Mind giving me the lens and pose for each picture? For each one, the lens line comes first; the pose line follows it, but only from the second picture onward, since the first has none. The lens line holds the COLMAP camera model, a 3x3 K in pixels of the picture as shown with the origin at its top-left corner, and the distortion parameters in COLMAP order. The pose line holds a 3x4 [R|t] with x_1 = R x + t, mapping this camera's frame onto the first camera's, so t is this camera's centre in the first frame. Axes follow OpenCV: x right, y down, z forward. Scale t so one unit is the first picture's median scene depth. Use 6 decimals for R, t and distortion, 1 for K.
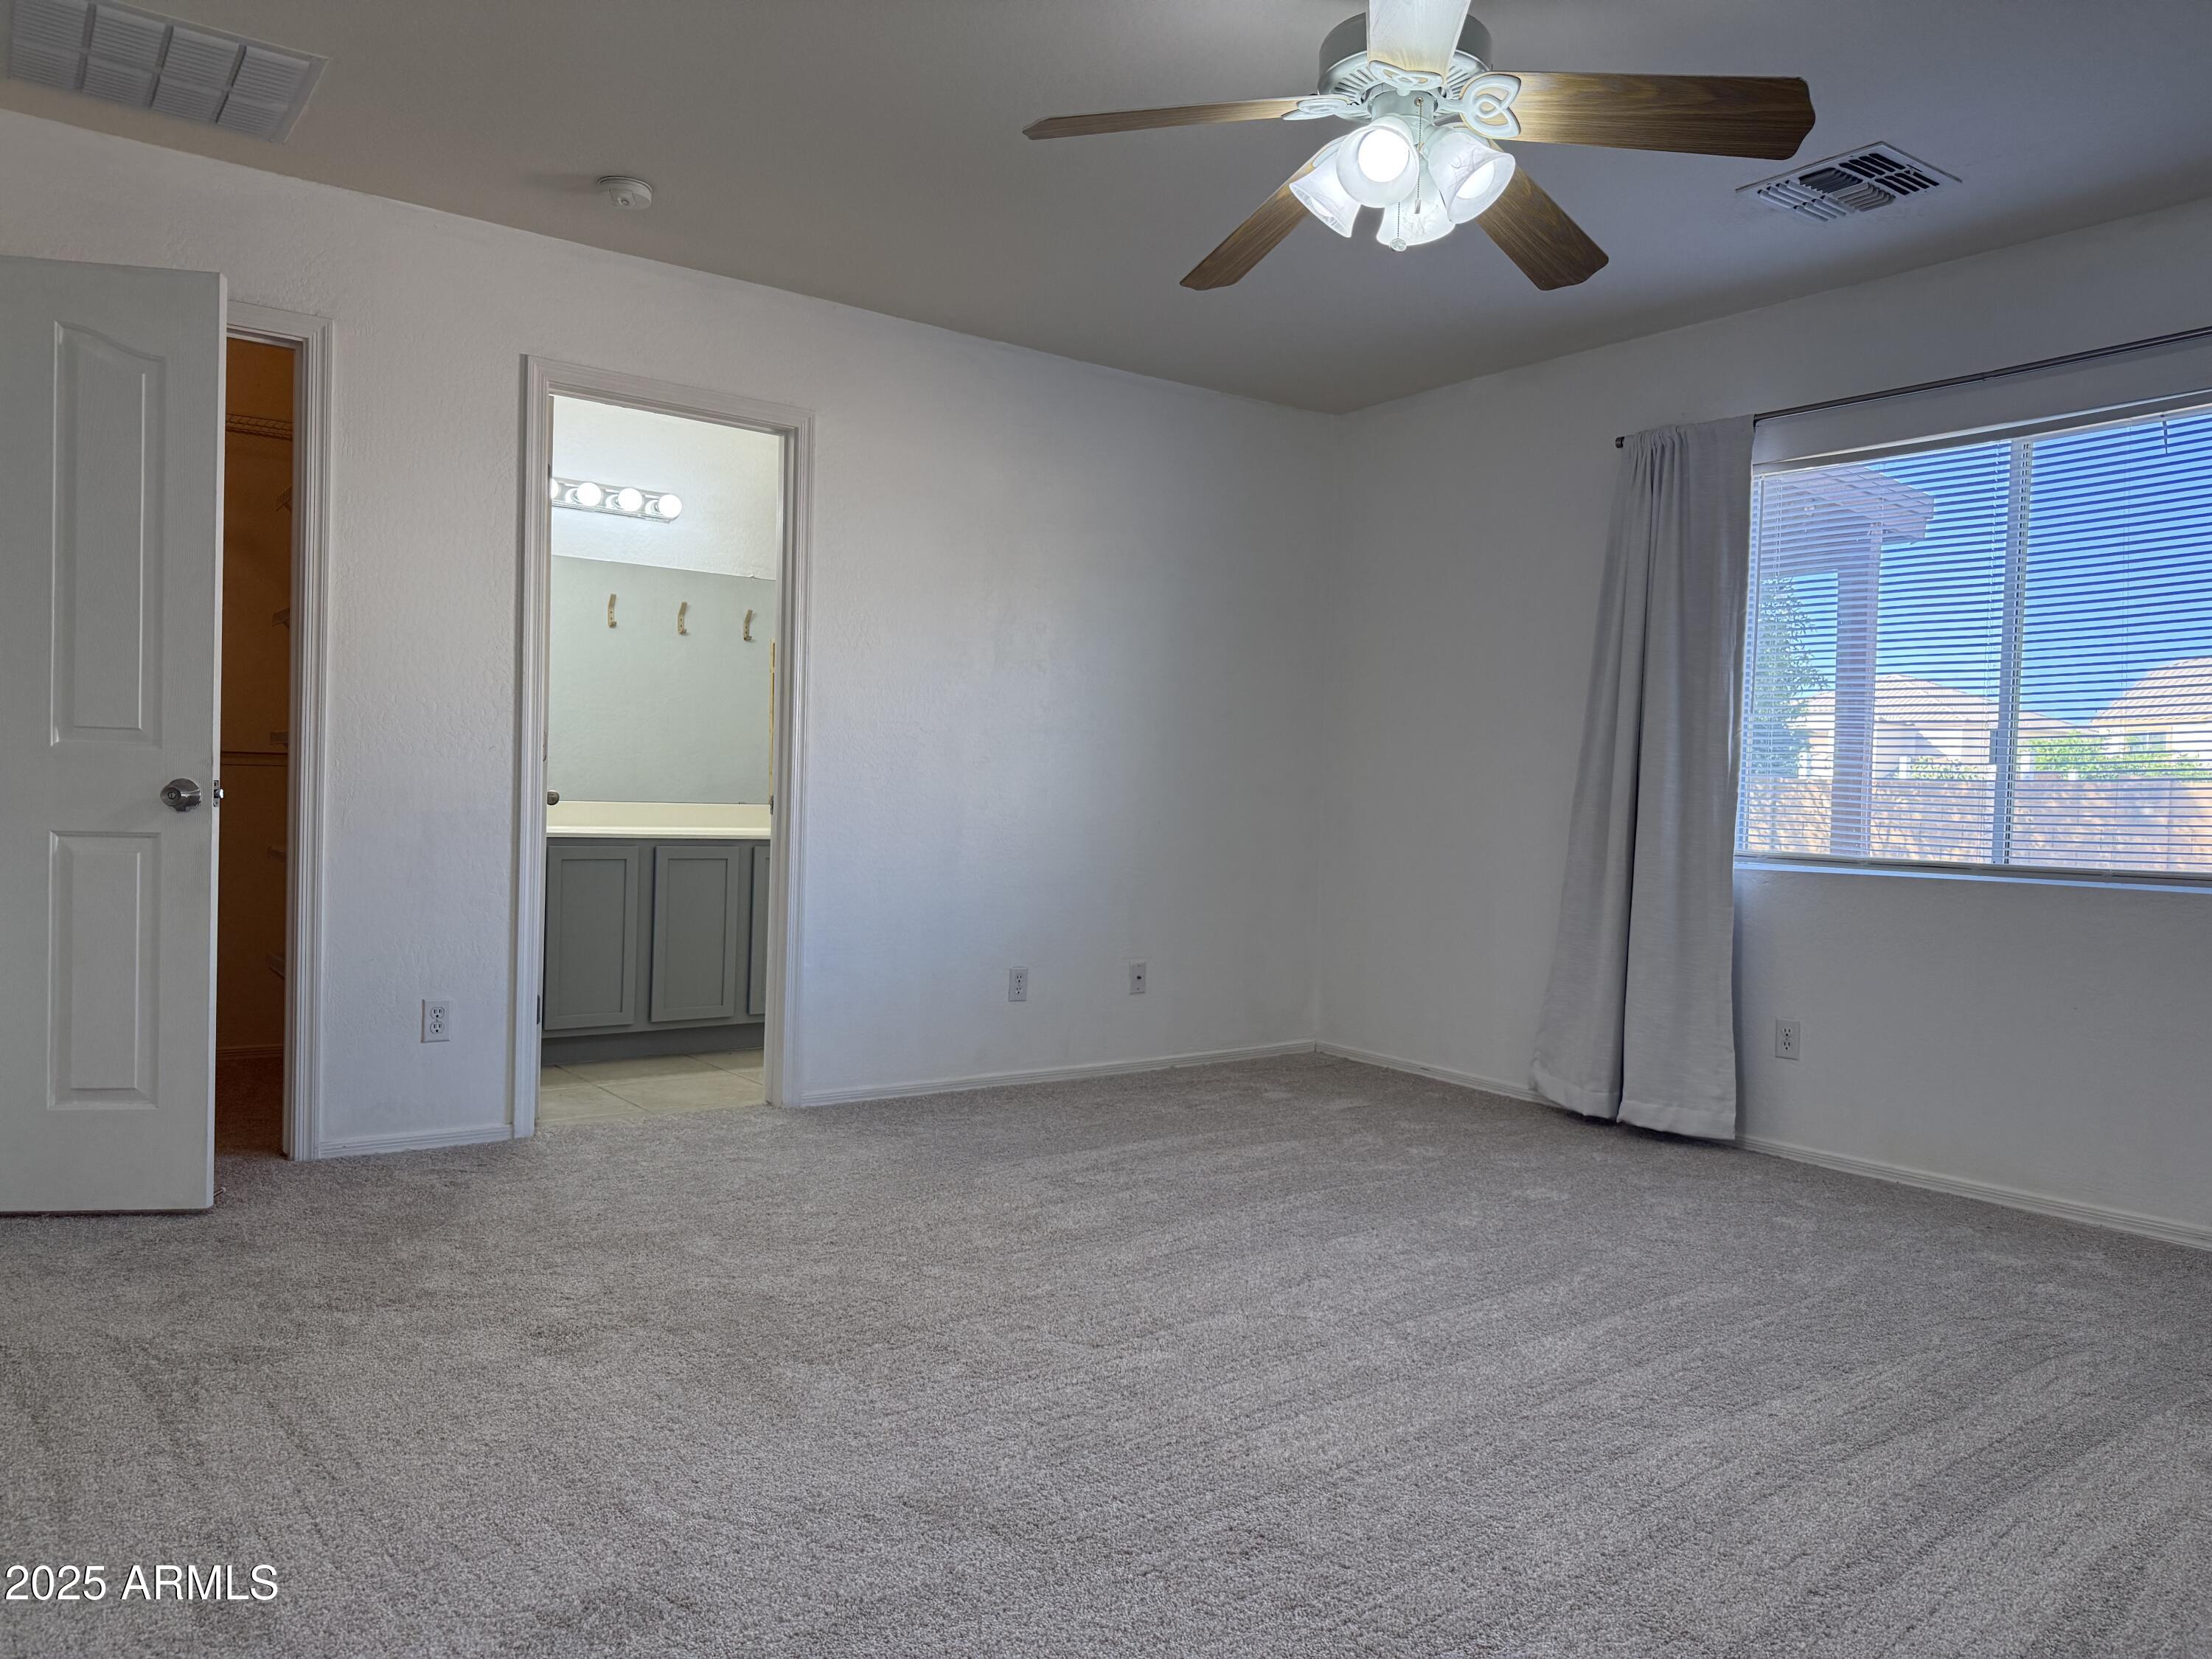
lens RADIAL K [[1537.0, 0, 1106.0], [0, 1537.0, 829.5], [0, 0, 1]] dist [0.153384, -0.285604]
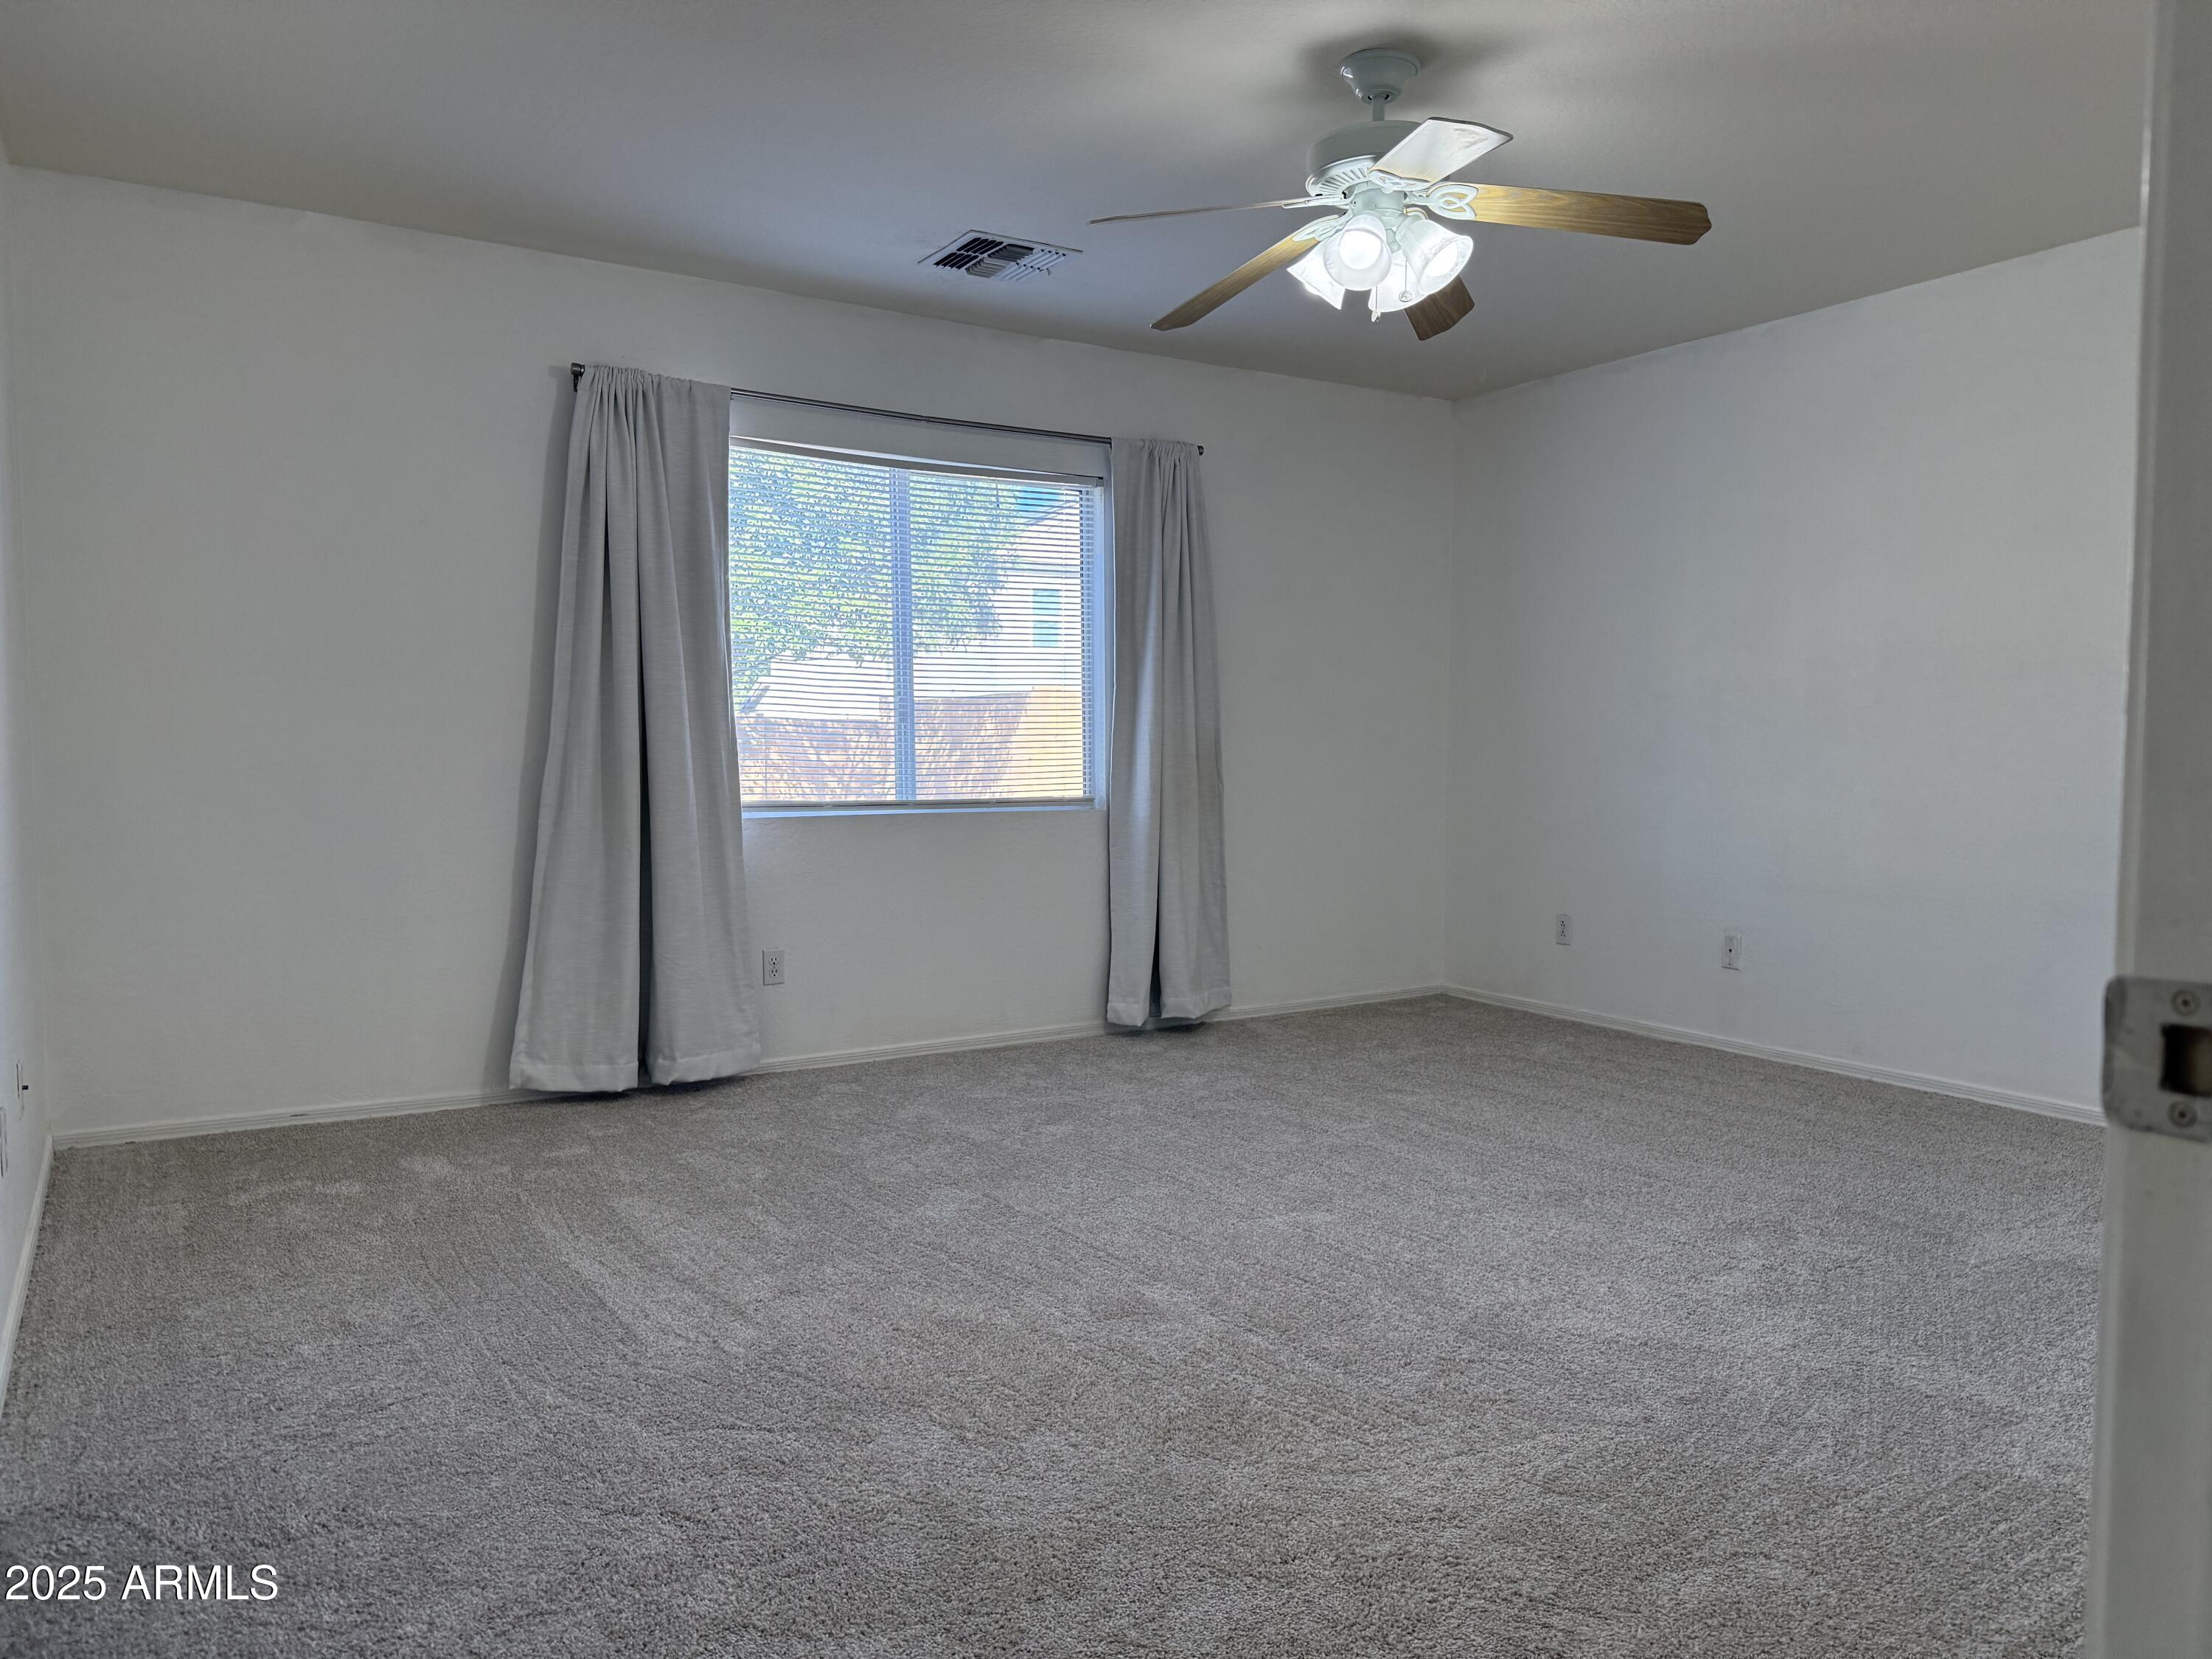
lens RADIAL K [[1537.0, 0, 1106.0], [0, 1537.0, 829.5], [0, 0, 1]] dist [0.153384, -0.285604]
pose [[0.073807, -0.081047, 0.993974, -0.641604], [0.017953, 0.996639, 0.079931, -0.048646], [-0.997111, 0.011946, 0.075014, 0.678834]]
